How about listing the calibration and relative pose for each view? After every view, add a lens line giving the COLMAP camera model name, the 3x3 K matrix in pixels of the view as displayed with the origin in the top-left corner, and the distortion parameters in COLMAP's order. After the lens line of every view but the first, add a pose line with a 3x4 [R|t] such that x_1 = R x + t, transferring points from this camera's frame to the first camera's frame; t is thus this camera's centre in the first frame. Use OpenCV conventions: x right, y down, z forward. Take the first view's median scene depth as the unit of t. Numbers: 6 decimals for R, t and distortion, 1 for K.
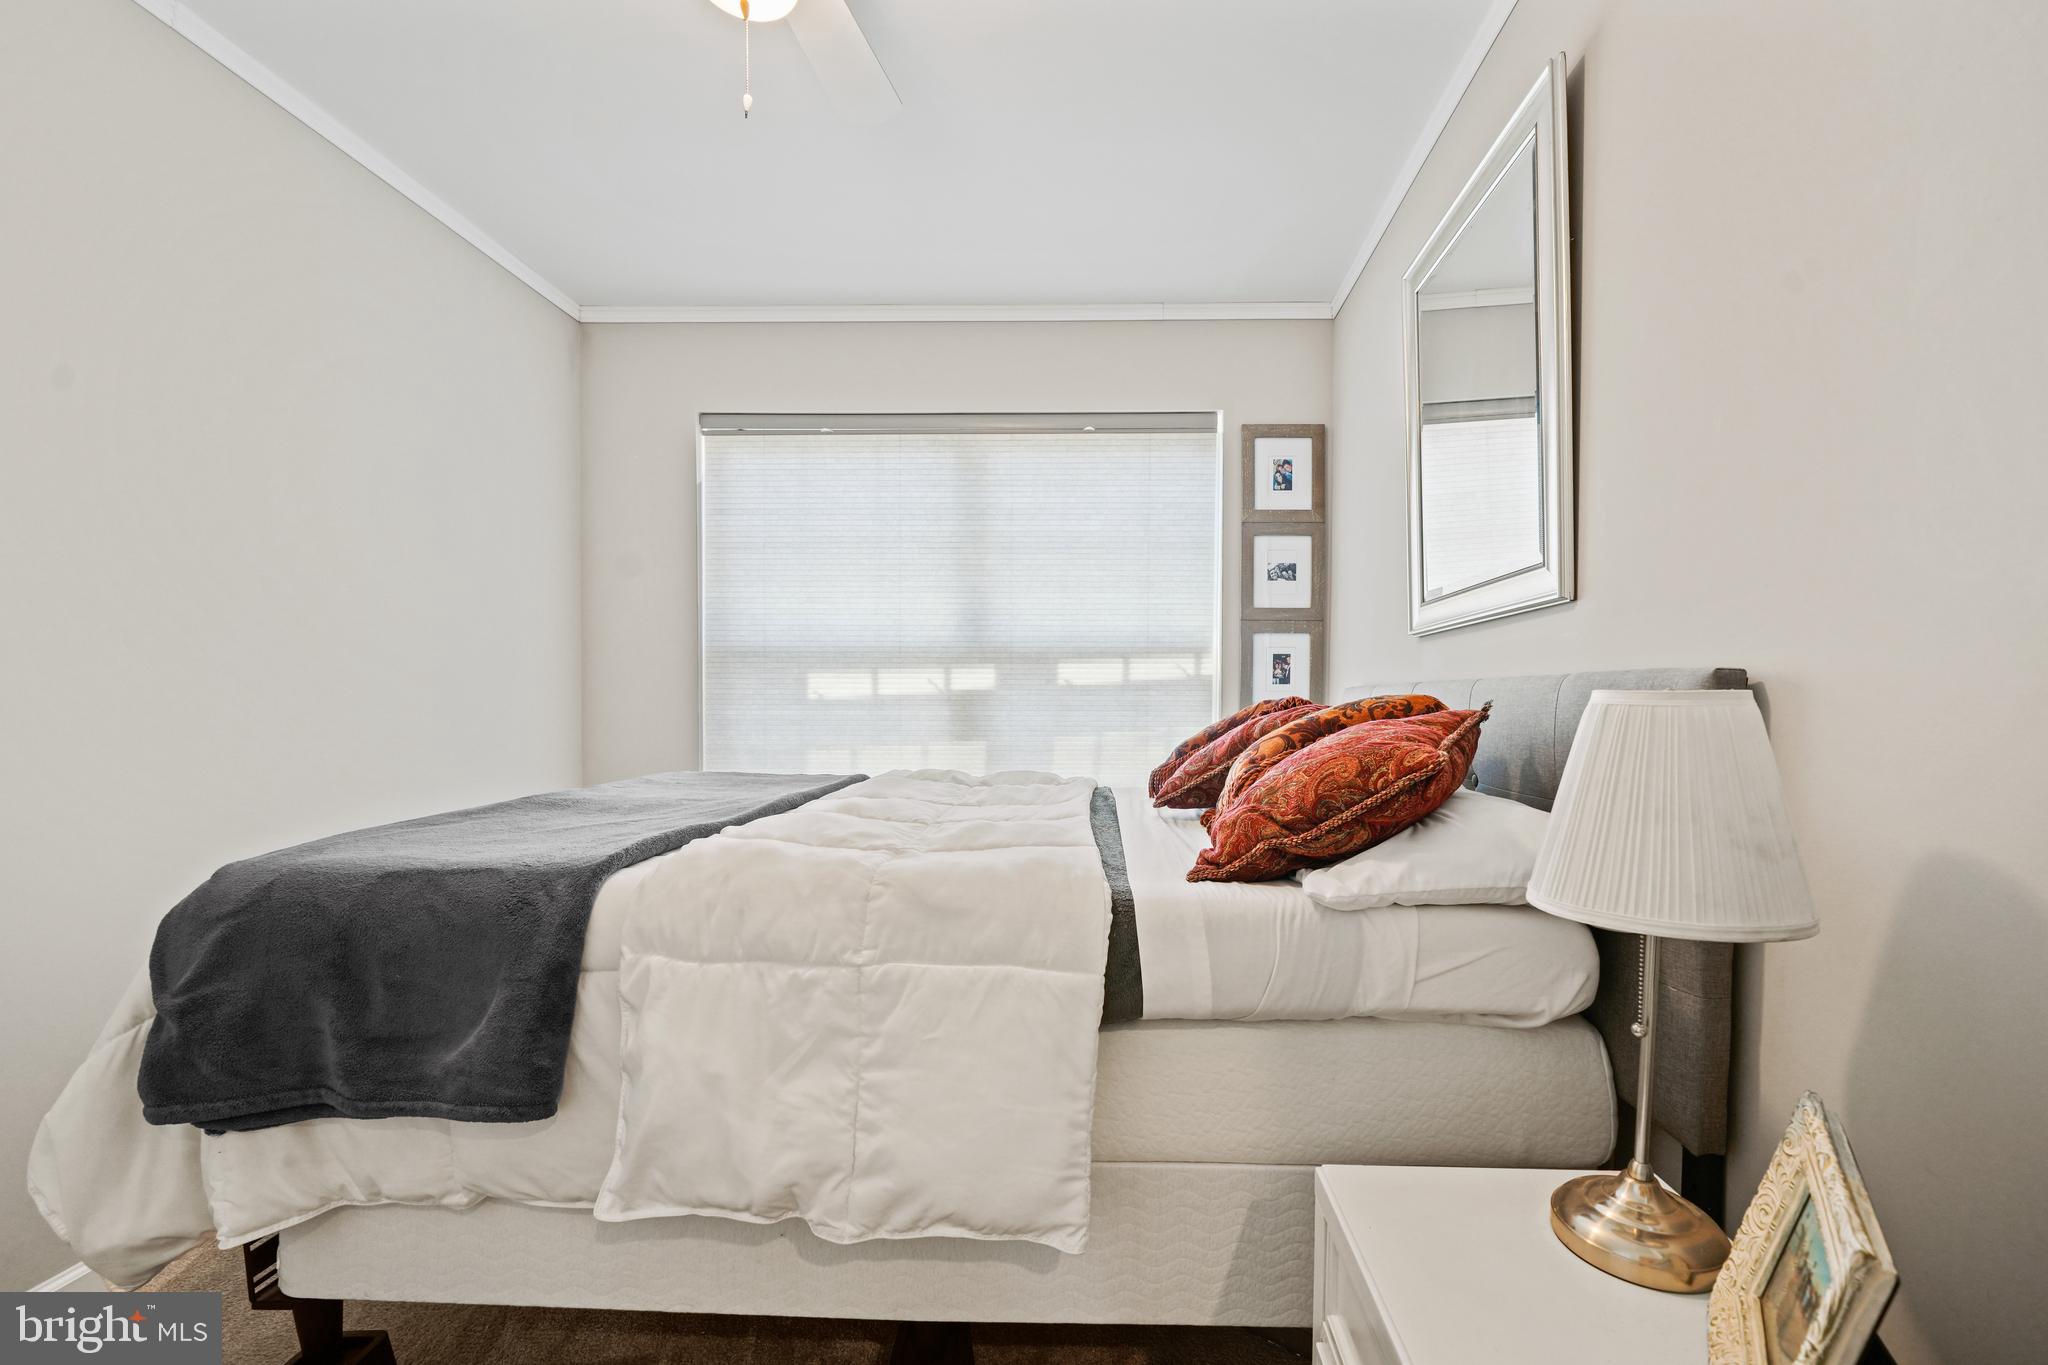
lens RADIAL K [[832.3, 0, 999.4], [0, 832.3, 703.1], [0, 0, 1]] dist [-0.004281, -0.000603]
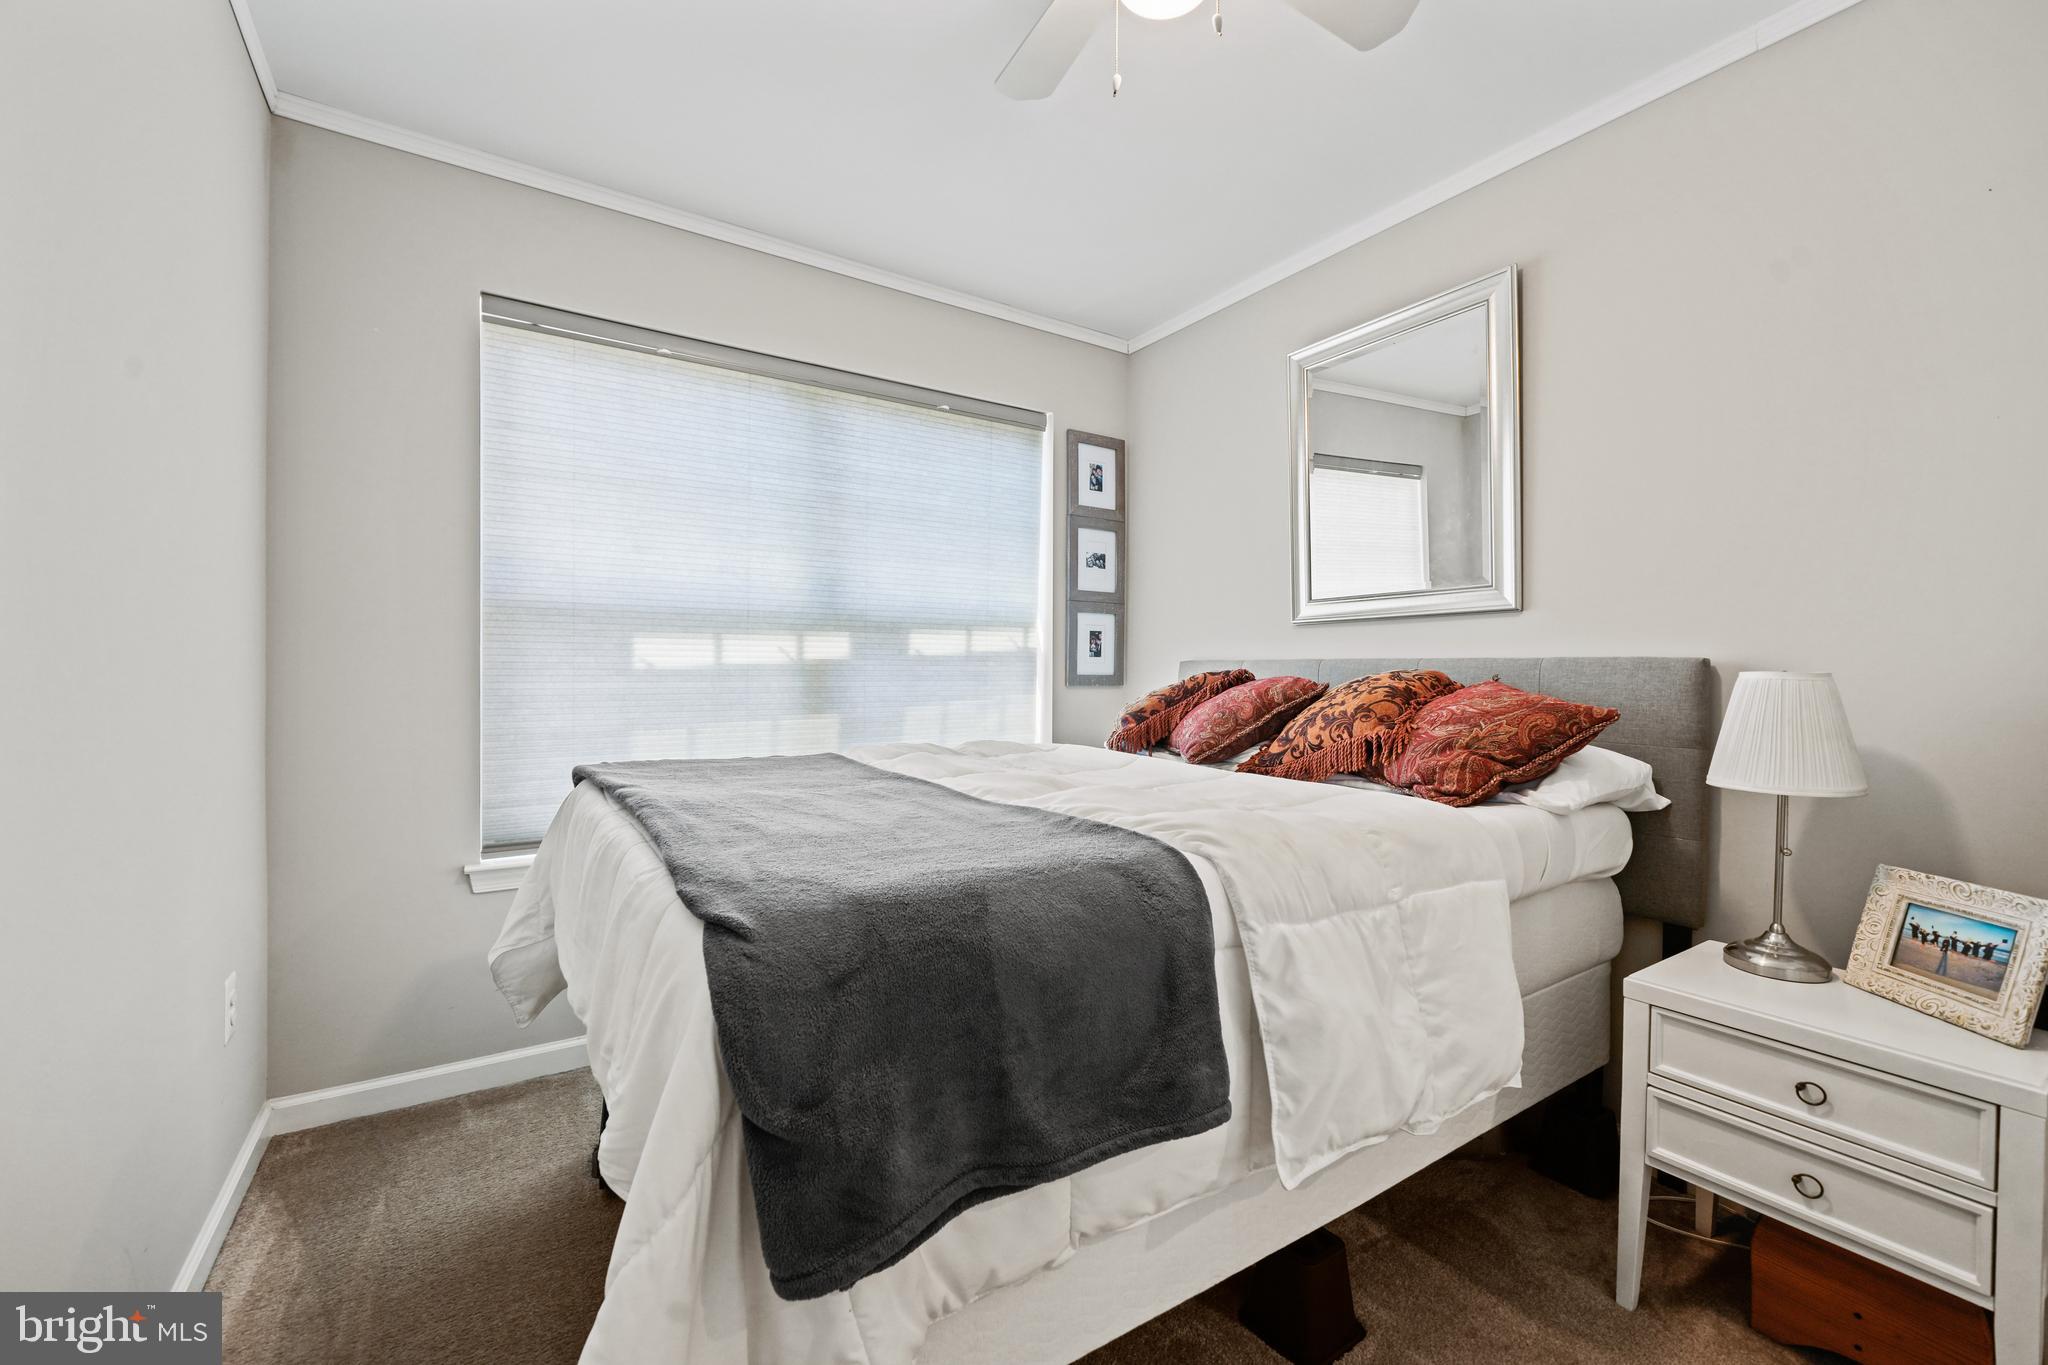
lens RADIAL K [[832.0, 0, 1026.4], [0, 832.0, 652.0], [0, 0, 1]] dist [-0.003537, -0.000296]
pose [[0.818849, 0.014018, 0.573837, -0.404654], [-0.001651, 0.999755, -0.022067, -0.003670], [-0.574006, 0.017122, 0.818672, 0.103553]]
